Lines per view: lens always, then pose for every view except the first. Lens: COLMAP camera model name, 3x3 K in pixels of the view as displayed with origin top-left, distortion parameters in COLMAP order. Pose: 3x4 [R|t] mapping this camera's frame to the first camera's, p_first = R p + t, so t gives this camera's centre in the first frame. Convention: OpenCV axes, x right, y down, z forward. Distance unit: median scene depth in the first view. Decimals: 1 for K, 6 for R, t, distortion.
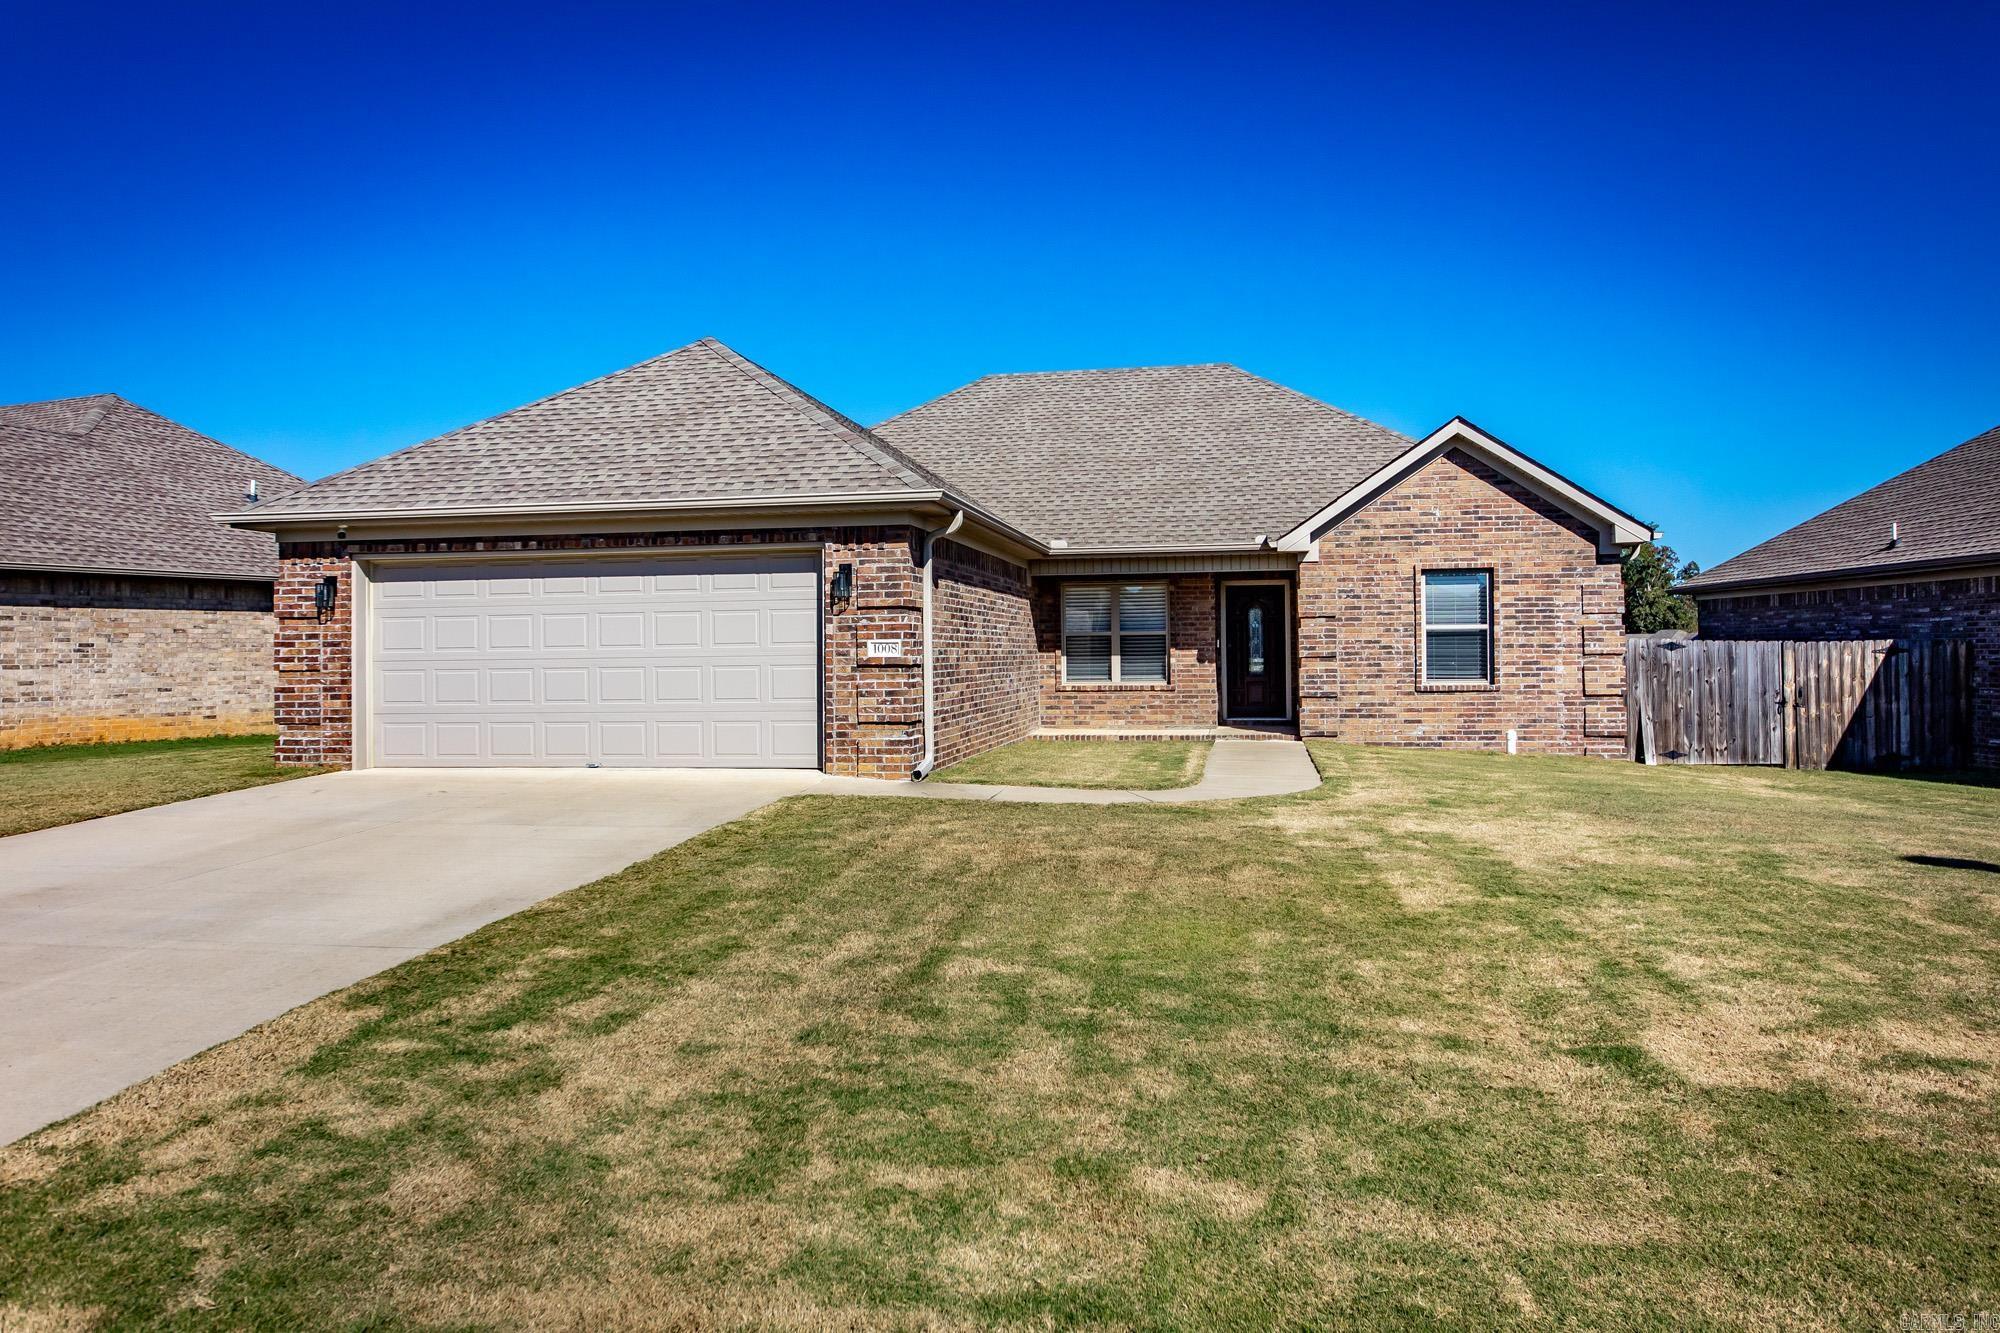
lens RADIAL K [[1359.1, 0, 998.6], [0, 1359.1, 637.0], [0, 0, 1]] dist [0.002744, 0.000474]
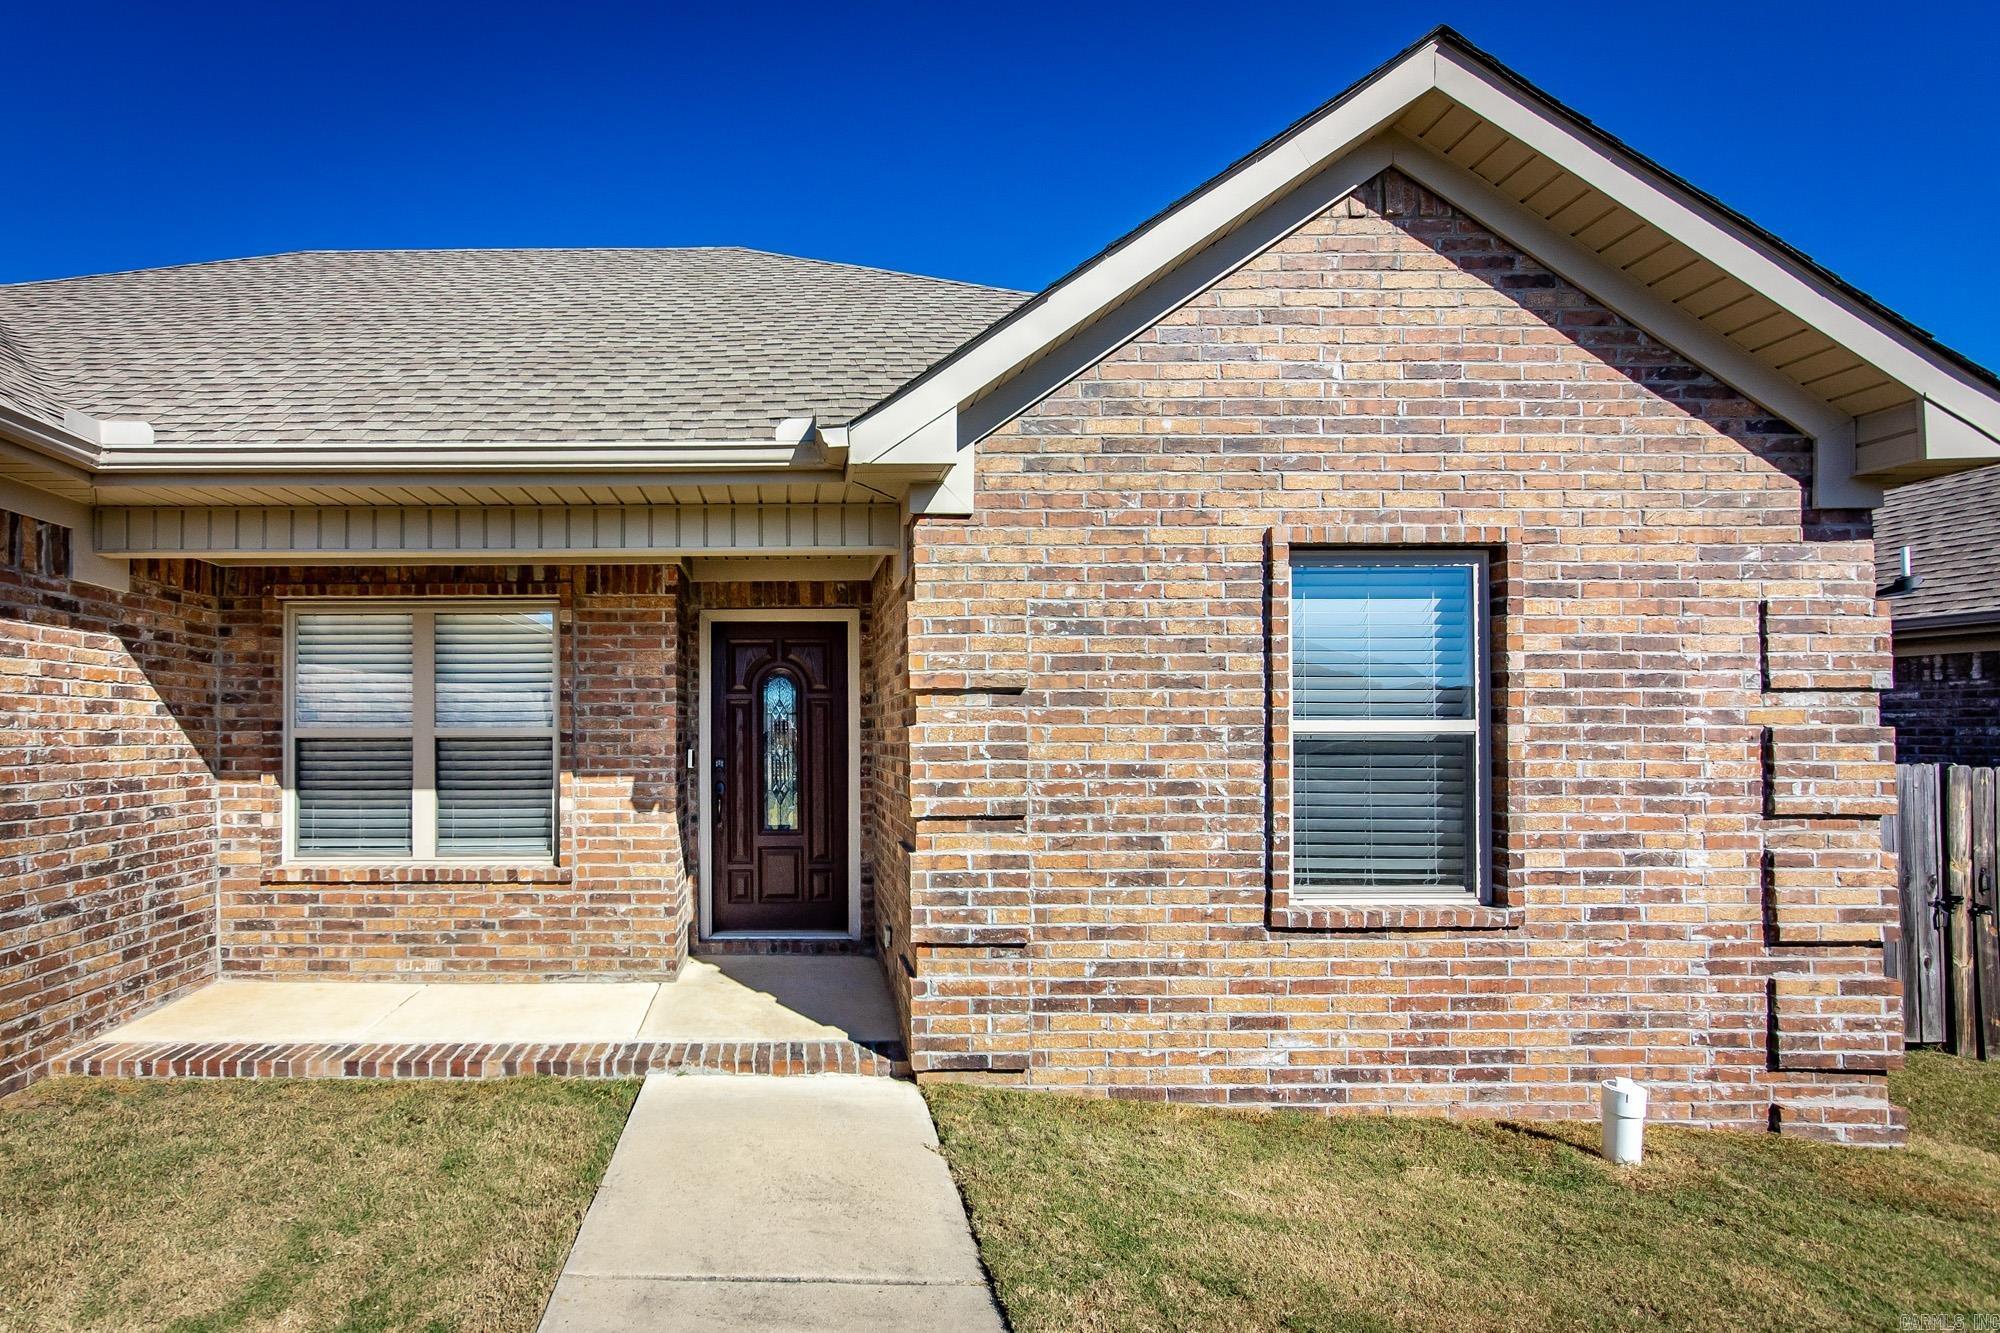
lens RADIAL K [[953.8, 0, 774.1], [0, 953.8, 726.6], [0, 0, 1]] dist [-0.001787, 0.000252]
pose [[0.985332, 0.010078, 0.170349, 0.204426], [-0.010241, 0.999948, 0.000079, -0.007892], [-0.170339, -0.001823, 0.985384, 1.057390]]
